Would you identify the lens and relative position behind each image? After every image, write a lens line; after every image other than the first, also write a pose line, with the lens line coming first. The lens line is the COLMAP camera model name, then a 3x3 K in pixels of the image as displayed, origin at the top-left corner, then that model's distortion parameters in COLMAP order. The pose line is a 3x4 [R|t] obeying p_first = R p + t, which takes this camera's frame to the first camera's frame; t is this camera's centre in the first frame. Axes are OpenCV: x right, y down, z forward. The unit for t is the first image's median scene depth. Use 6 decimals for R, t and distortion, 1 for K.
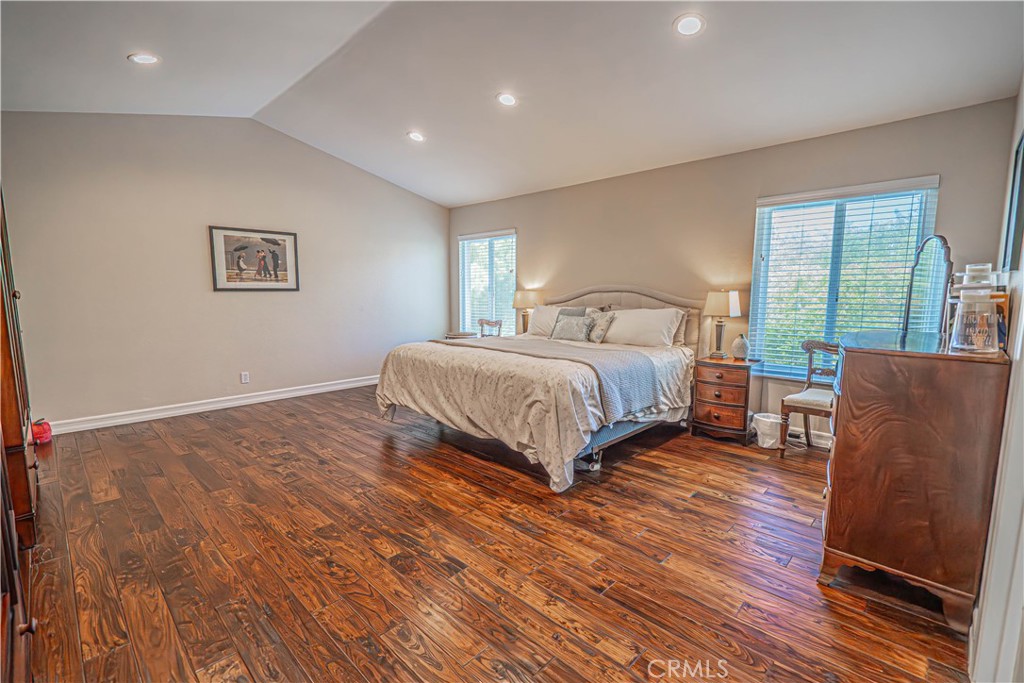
lens RADIAL K [[466.4, 0, 524.7], [0, 466.4, 362.4], [0, 0, 1]] dist [0.000536, 0.000784]
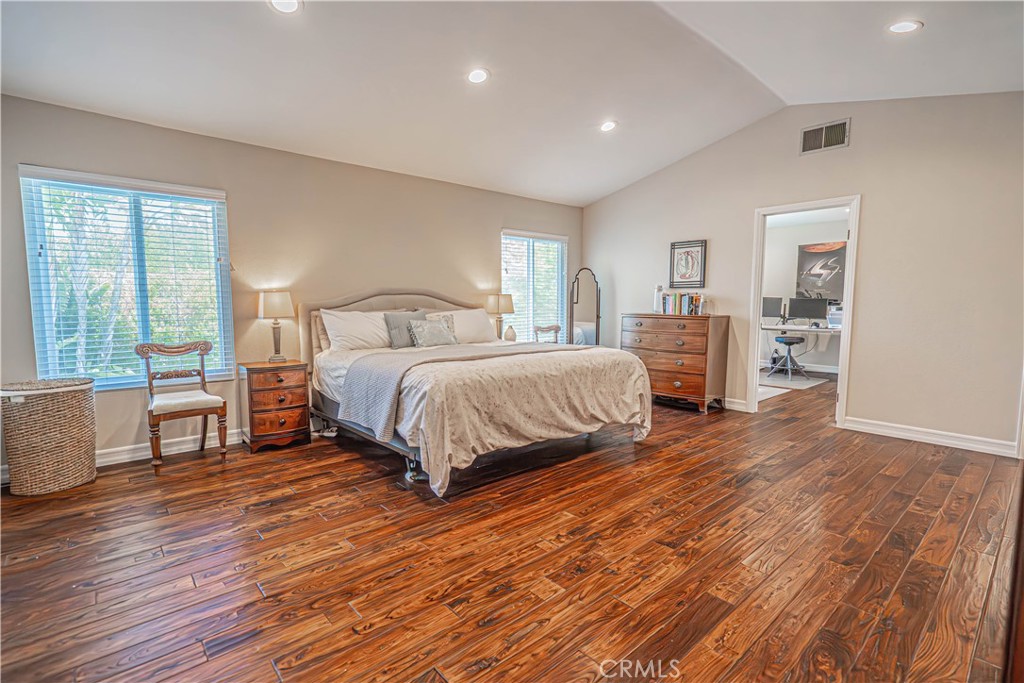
lens RADIAL K [[466.4, 0, 517.0], [0, 466.4, 339.9], [0, 0, 1]] dist [0.000536, 0.000784]
pose [[0.090065, -0.095431, 0.991353, -0.862914], [0.139611, 0.986780, 0.082307, -0.116501], [-0.986102, 0.130991, 0.102197, 0.784636]]
